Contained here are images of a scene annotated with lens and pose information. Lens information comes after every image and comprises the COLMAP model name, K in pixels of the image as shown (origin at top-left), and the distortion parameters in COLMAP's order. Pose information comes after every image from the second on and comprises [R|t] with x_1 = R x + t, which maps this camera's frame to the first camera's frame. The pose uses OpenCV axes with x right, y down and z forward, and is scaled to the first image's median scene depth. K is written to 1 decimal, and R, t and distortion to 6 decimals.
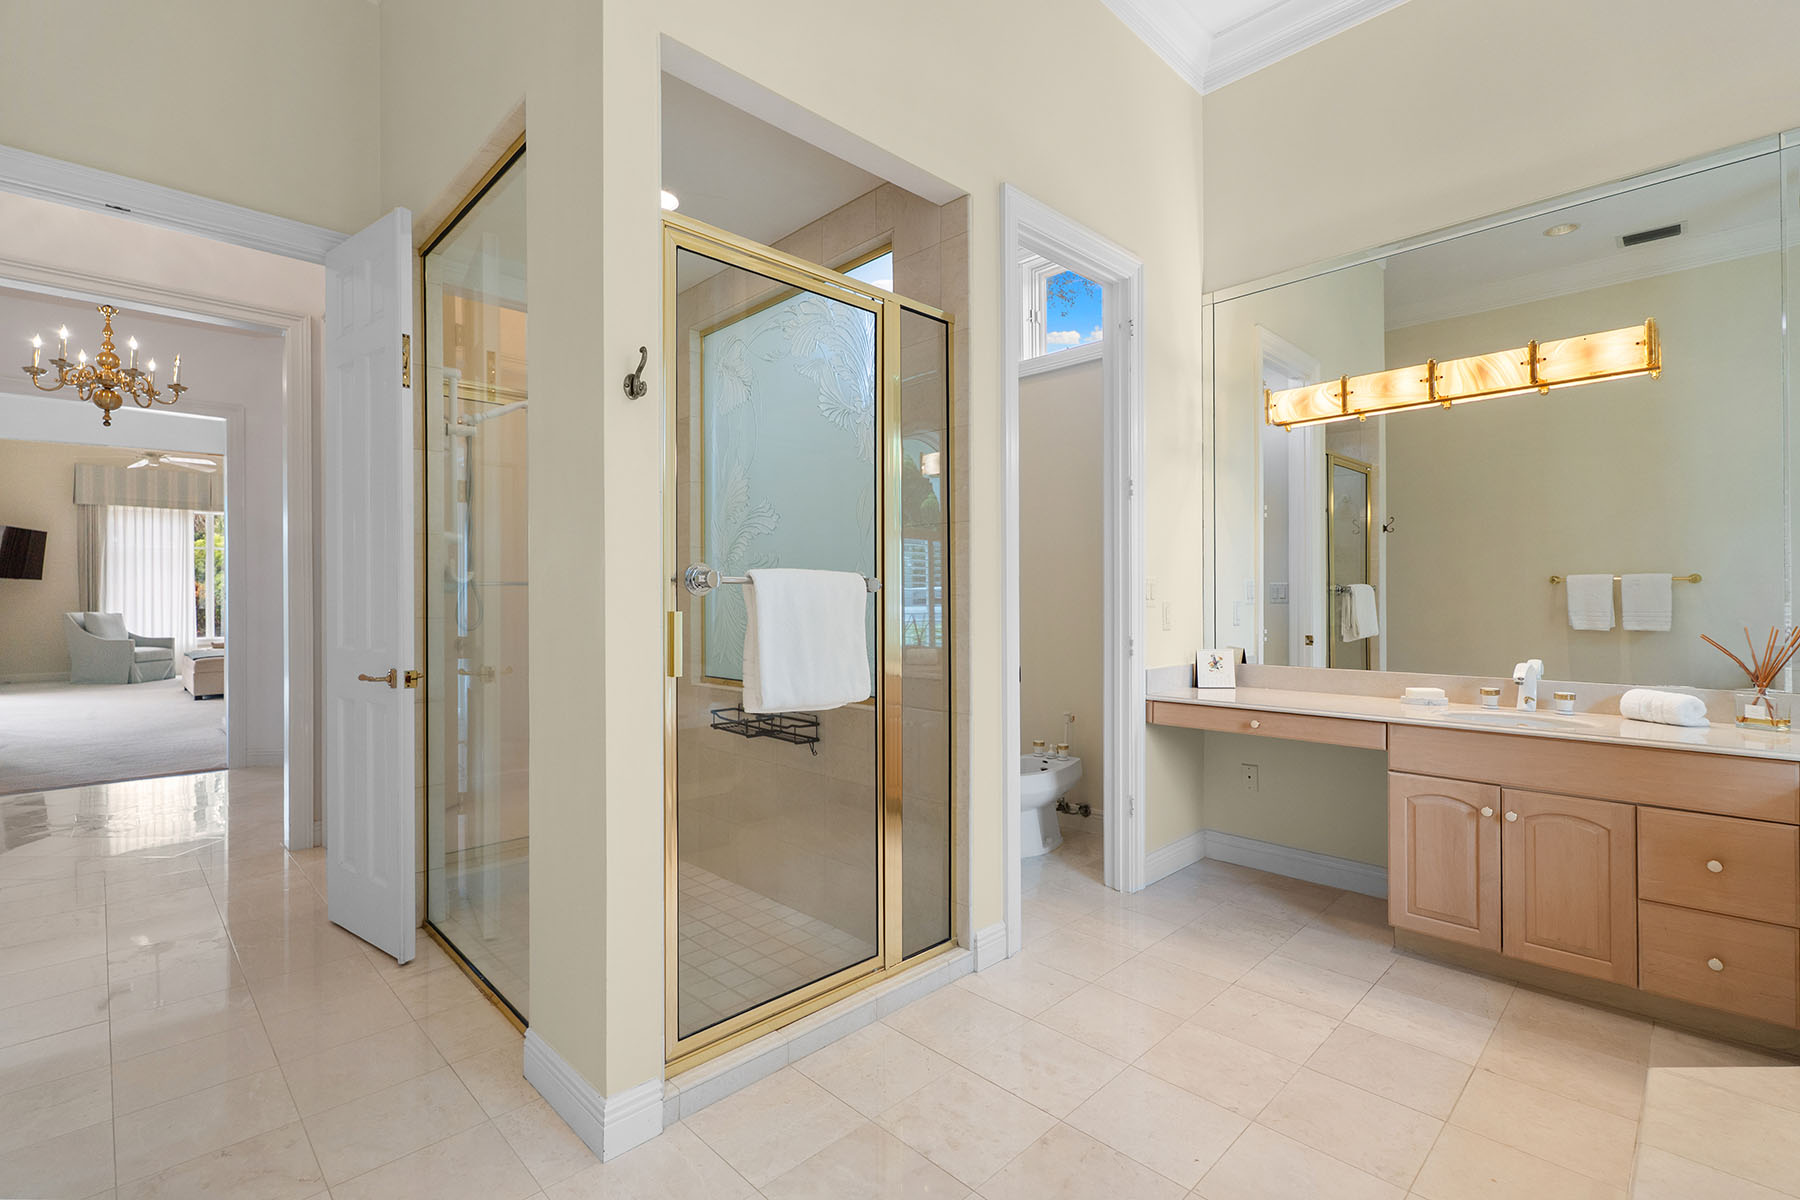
lens RADIAL K [[798.9, 0, 893.5], [0, 798.9, 597.5], [0, 0, 1]] dist [-0.002398, -0.000158]
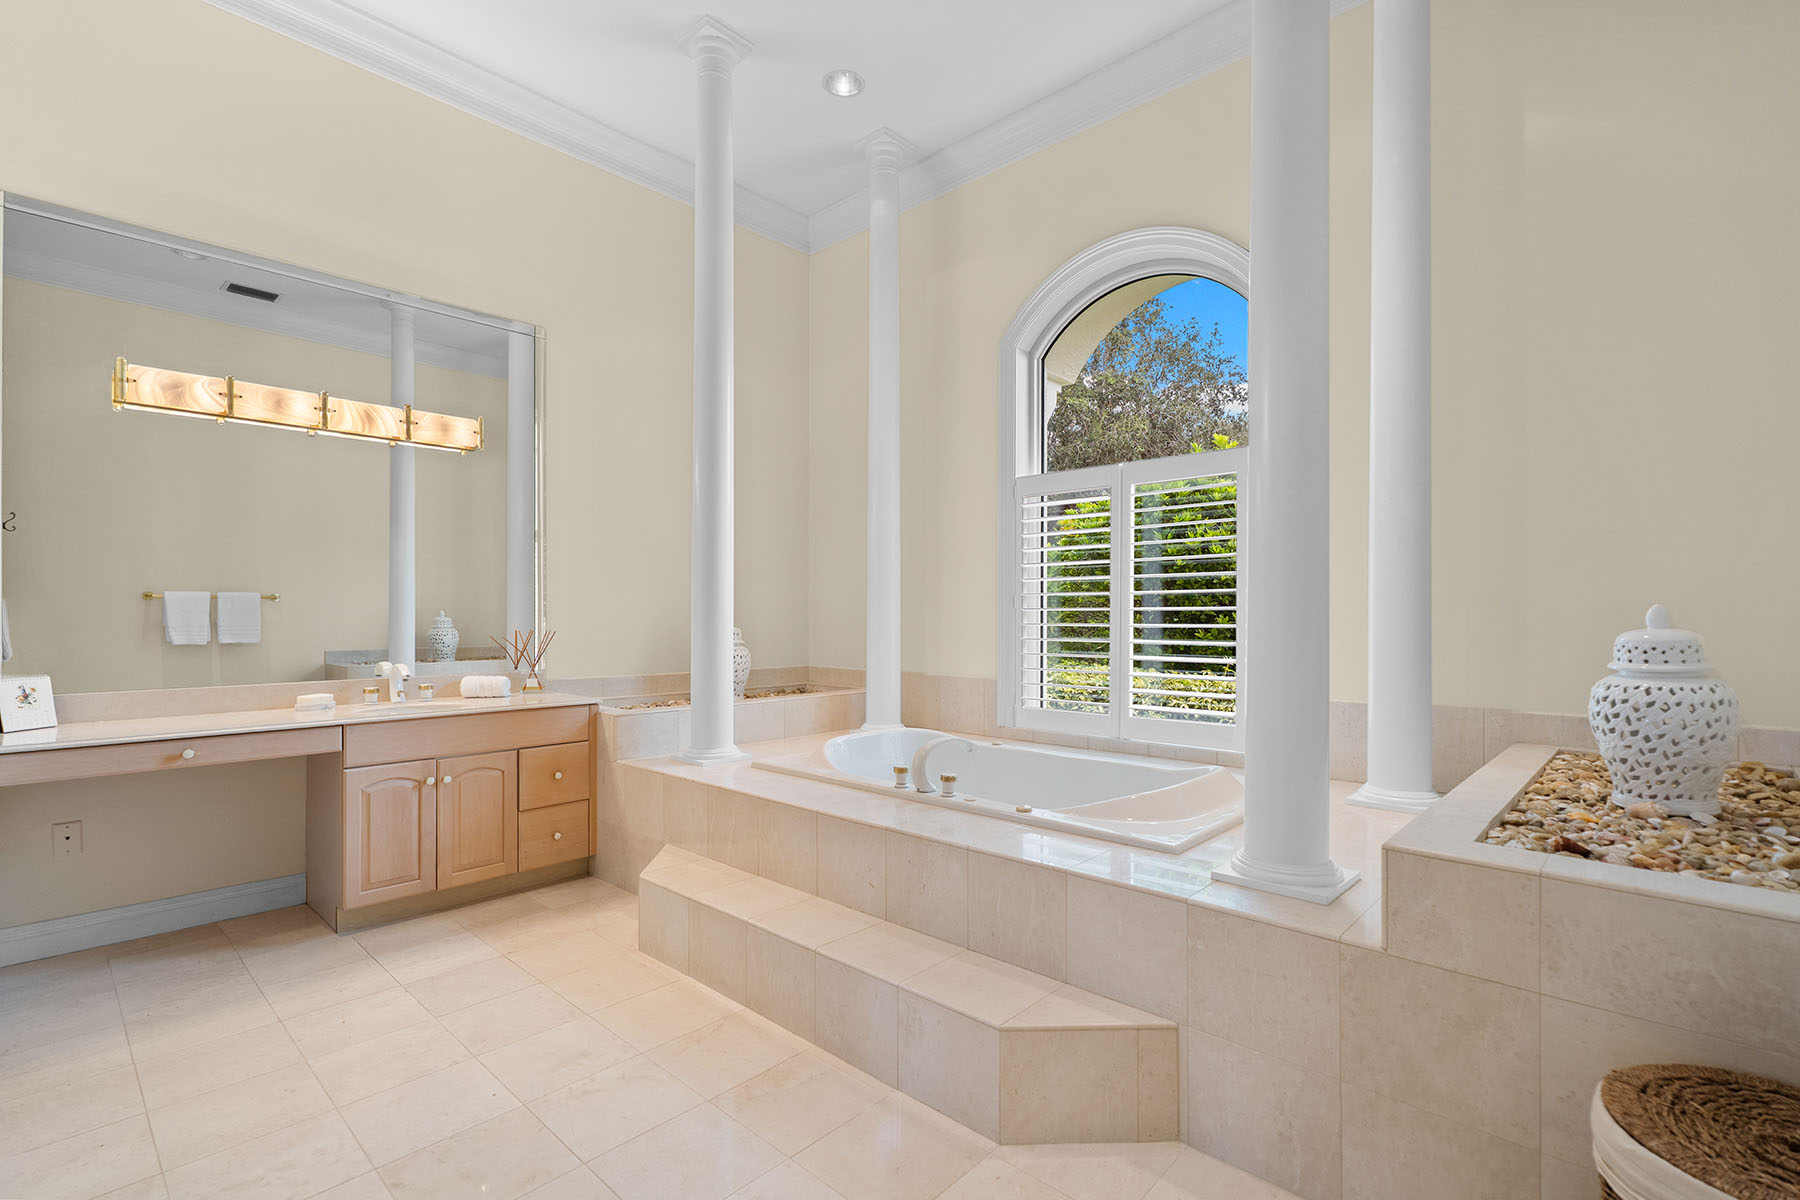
lens RADIAL K [[808.3, 0, 895.0], [0, 808.3, 617.4], [0, 0, 1]] dist [0.001359, -0.000203]
pose [[-0.037078, -0.000605, 0.999312, -0.546591], [-0.001159, 0.999999, 0.000562, 0.009645], [-0.999312, -0.001138, -0.037079, 0.313930]]
